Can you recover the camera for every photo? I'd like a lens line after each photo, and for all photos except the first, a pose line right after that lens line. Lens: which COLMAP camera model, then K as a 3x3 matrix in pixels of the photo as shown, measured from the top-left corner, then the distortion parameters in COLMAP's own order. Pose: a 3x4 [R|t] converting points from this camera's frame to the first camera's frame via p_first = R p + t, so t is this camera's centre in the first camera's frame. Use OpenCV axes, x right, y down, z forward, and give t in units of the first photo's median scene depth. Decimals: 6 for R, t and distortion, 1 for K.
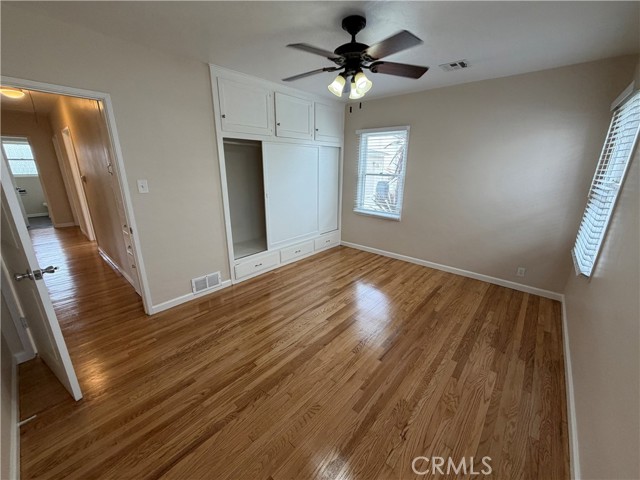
lens RADIAL K [[255.5, 0, 317.1], [0, 255.5, 240.2], [0, 0, 1]] dist [-0.000968, -0.000136]
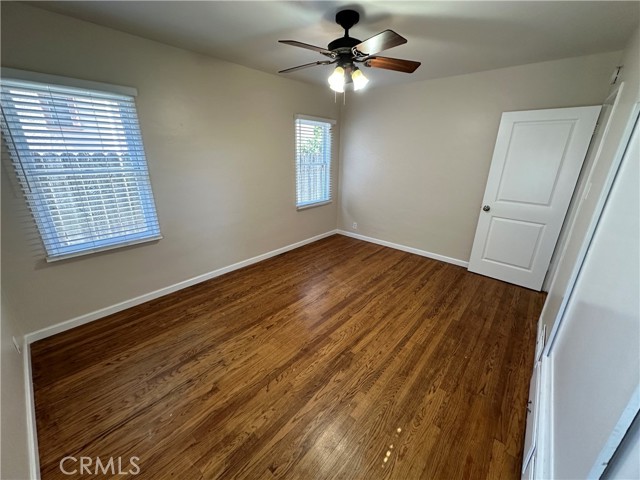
lens RADIAL K [[254.9, 0, 321.8], [0, 254.9, 239.6], [0, 0, 1]] dist [-0.000748, -0.000295]
pose [[-0.999719, -0.017907, -0.015506, 0.170305], [-0.023583, 0.813652, 0.580873, -0.496360], [0.002215, 0.581076, -0.813846, 1.624567]]
